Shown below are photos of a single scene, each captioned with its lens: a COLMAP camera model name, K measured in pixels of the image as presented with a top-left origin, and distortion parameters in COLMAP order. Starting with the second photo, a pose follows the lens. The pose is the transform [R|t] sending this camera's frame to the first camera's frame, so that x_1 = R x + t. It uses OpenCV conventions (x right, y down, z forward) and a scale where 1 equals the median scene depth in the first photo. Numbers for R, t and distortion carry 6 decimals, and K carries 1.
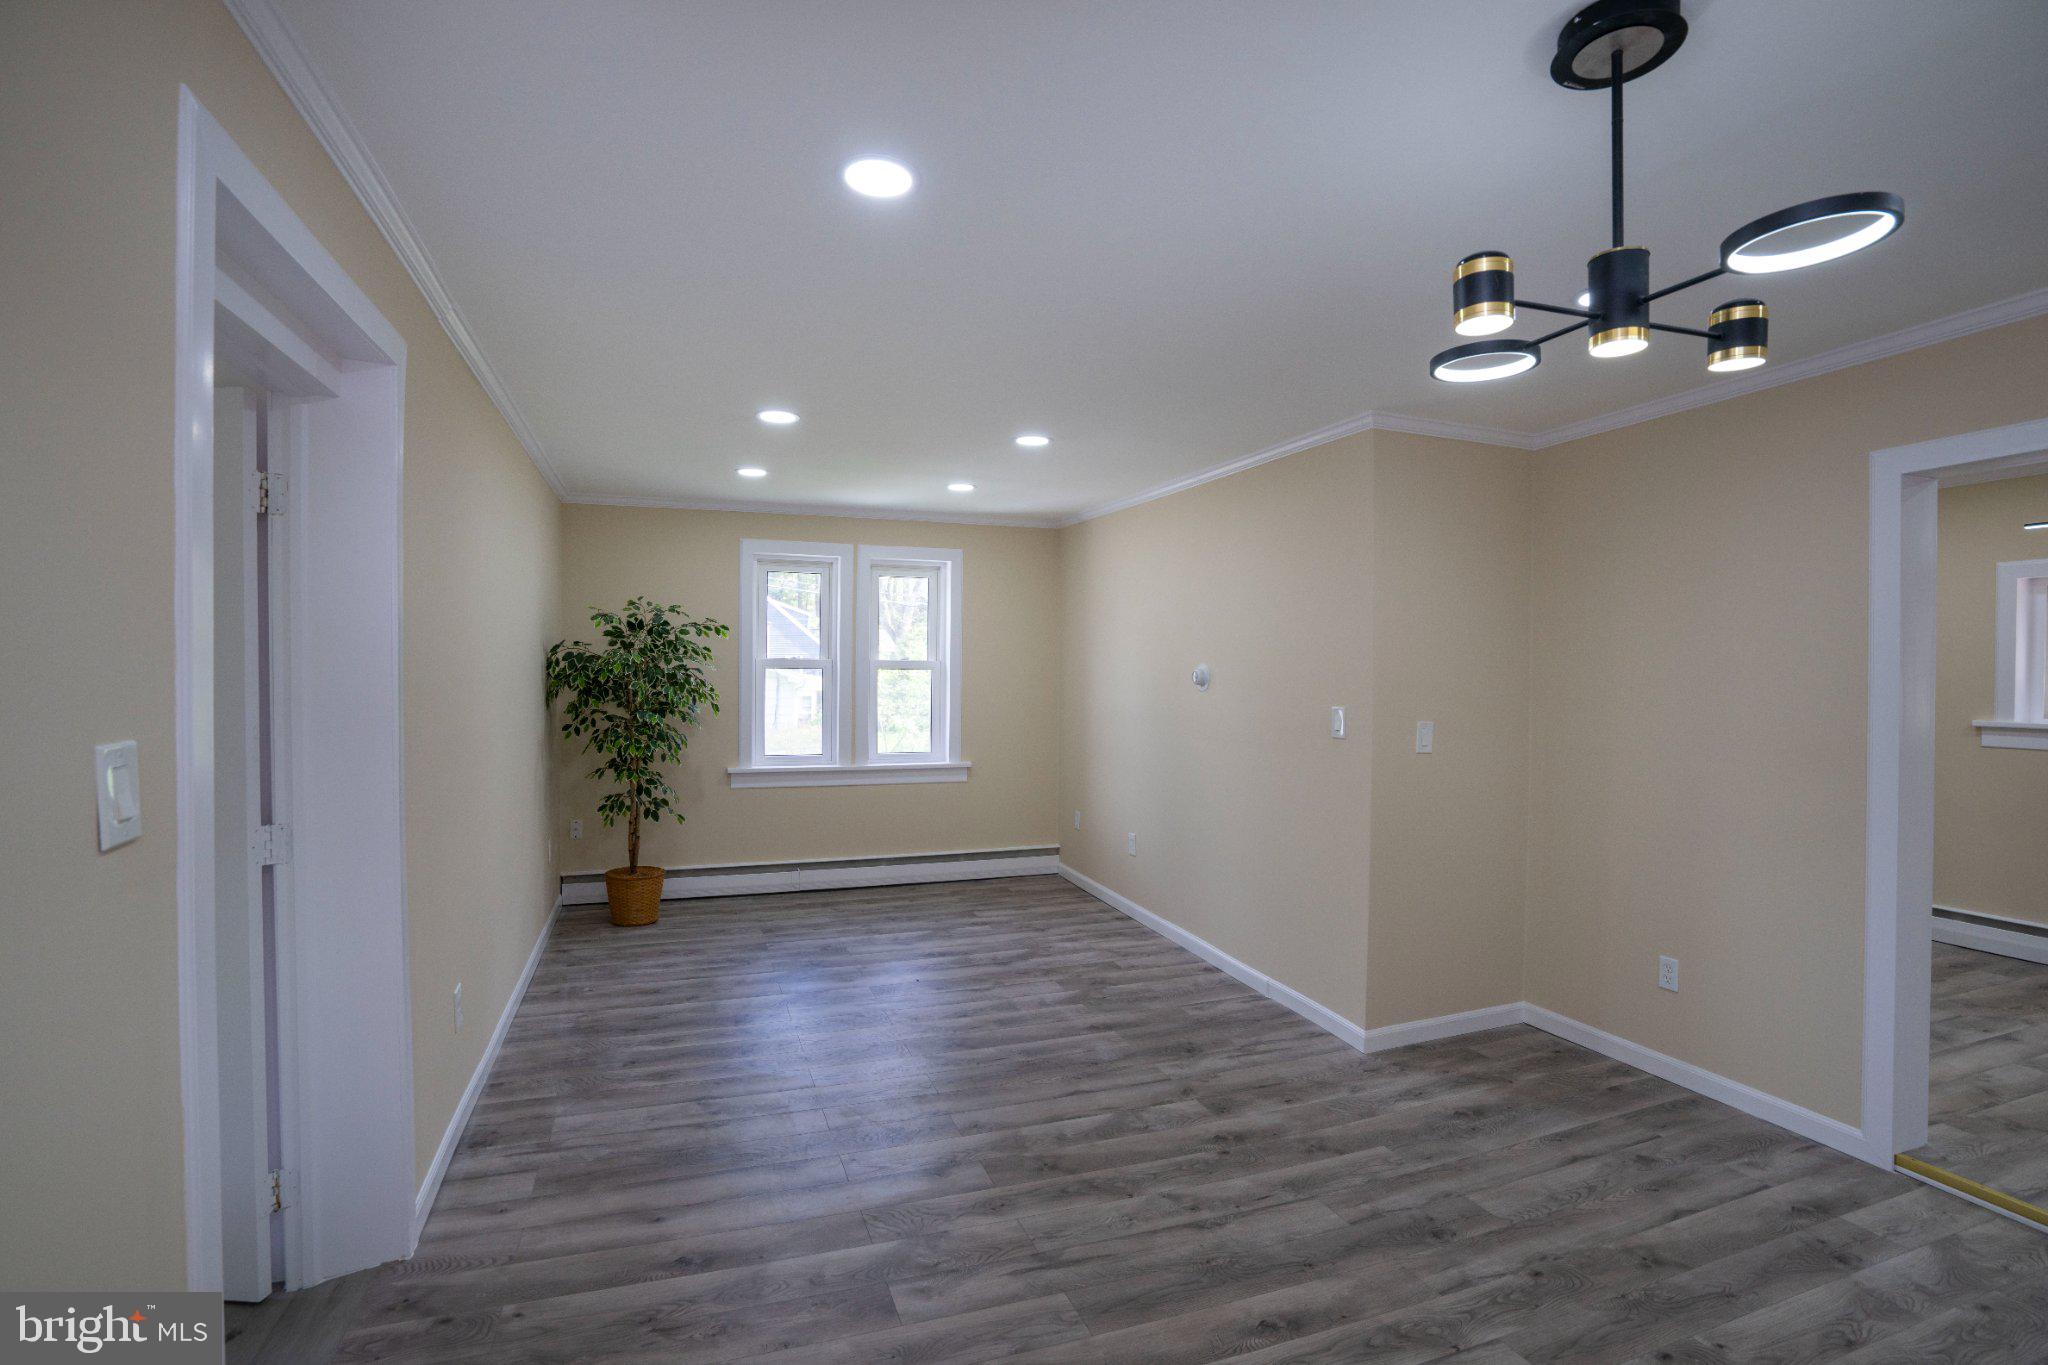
lens RADIAL K [[939.8, 0, 1023.2], [0, 939.8, 679.3], [0, 0, 1]] dist [-0.028645, 0.004199]
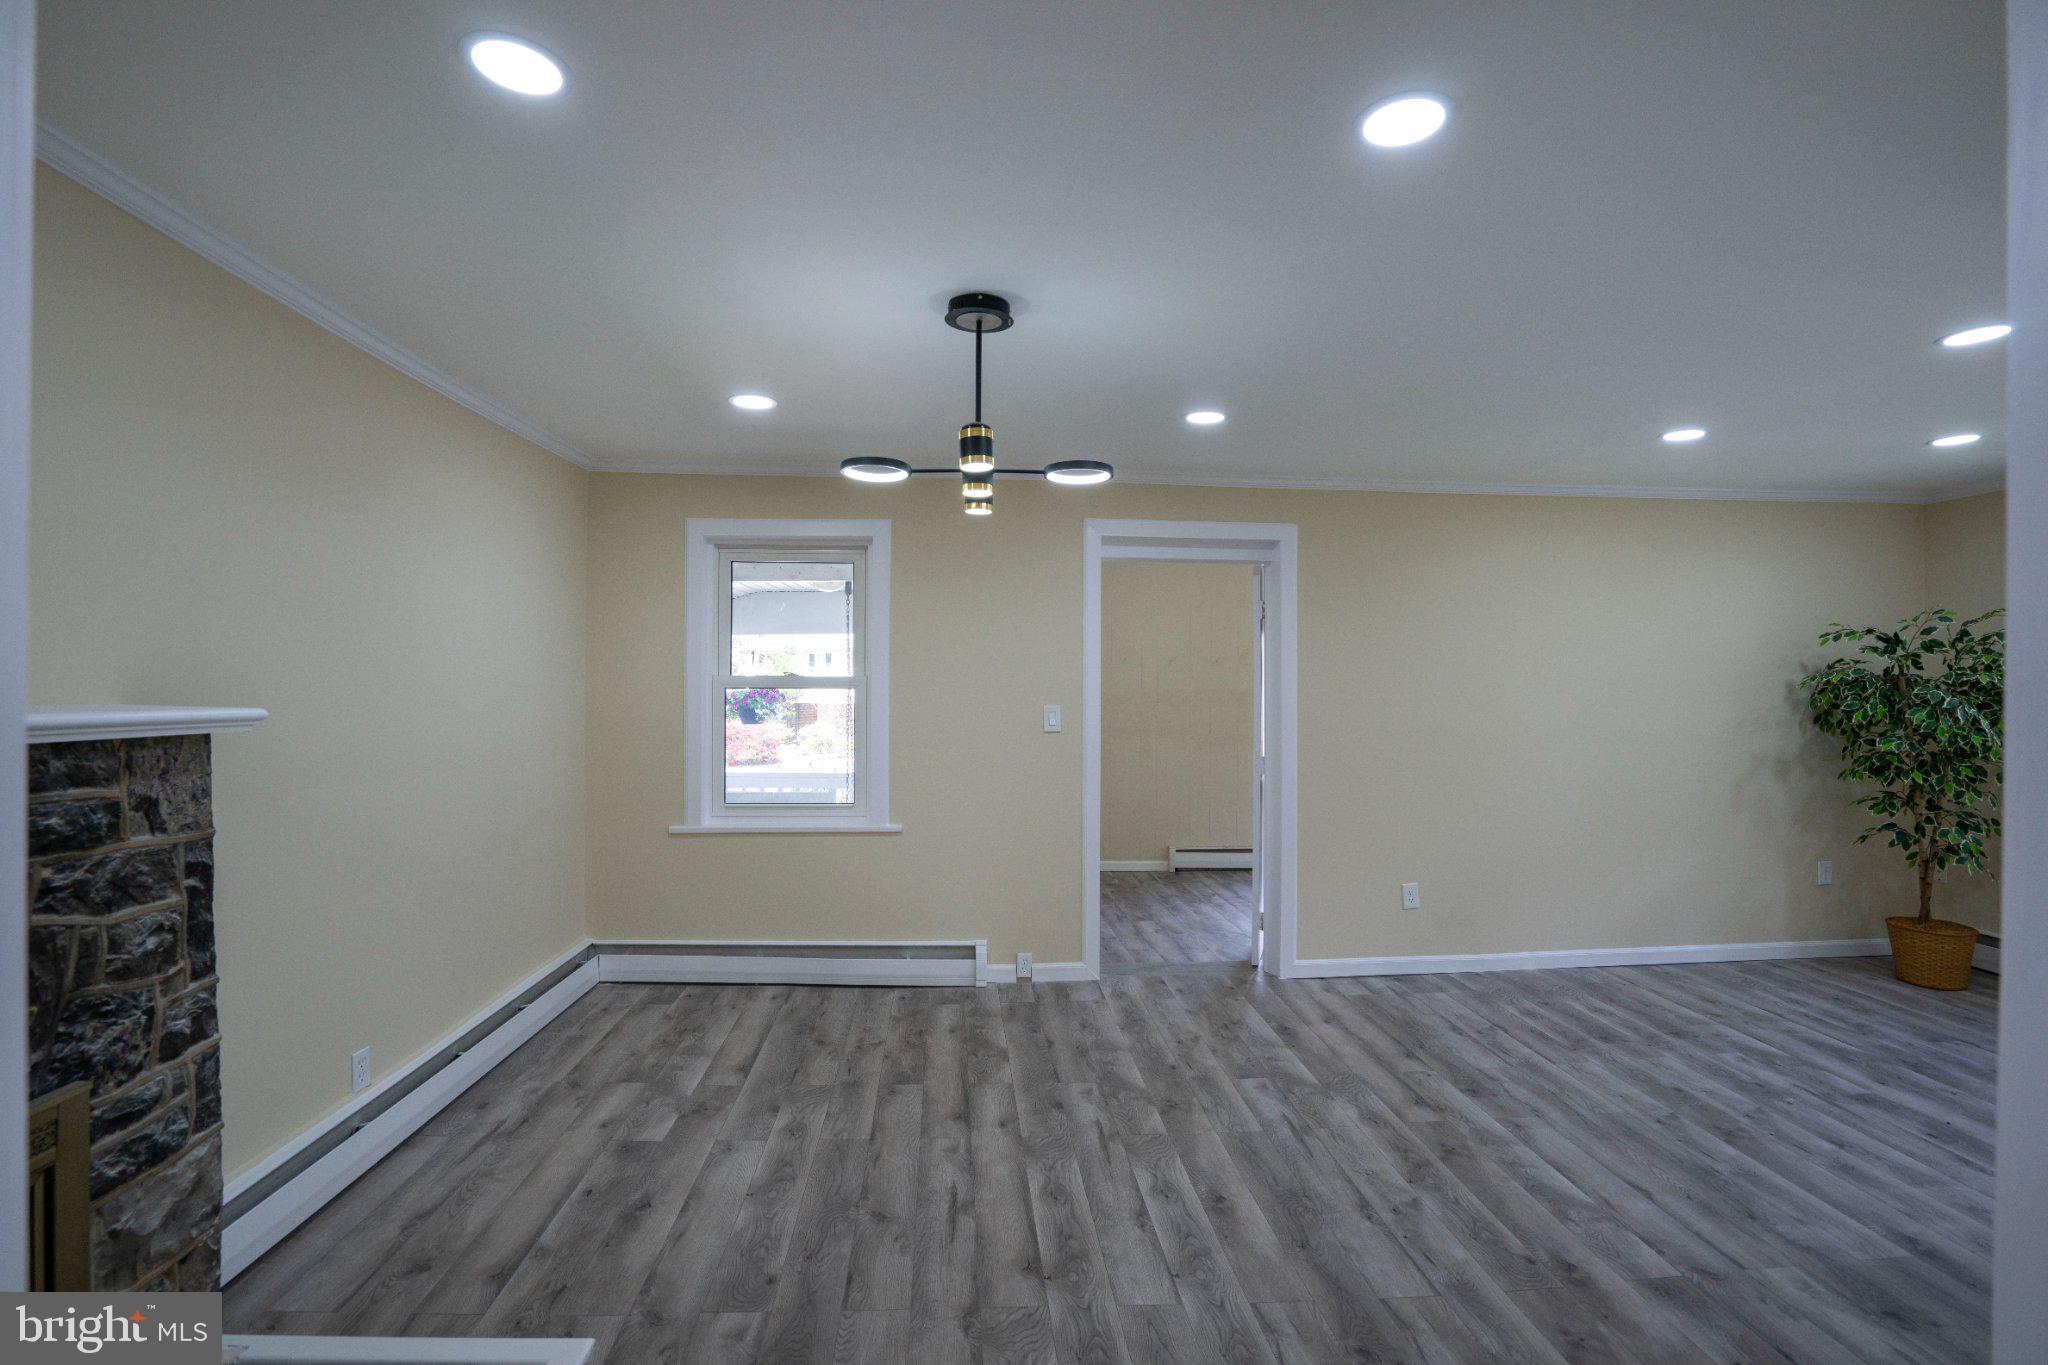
lens RADIAL K [[939.8, 0, 1022.5], [0, 939.8, 686.8], [0, 0, 1]] dist [-0.028645, 0.004199]
pose [[-0.287324, -0.015301, -0.957711, 1.149269], [-0.009519, 0.999869, -0.013119, 0.013010], [0.957786, 0.005348, -0.287432, 0.807538]]
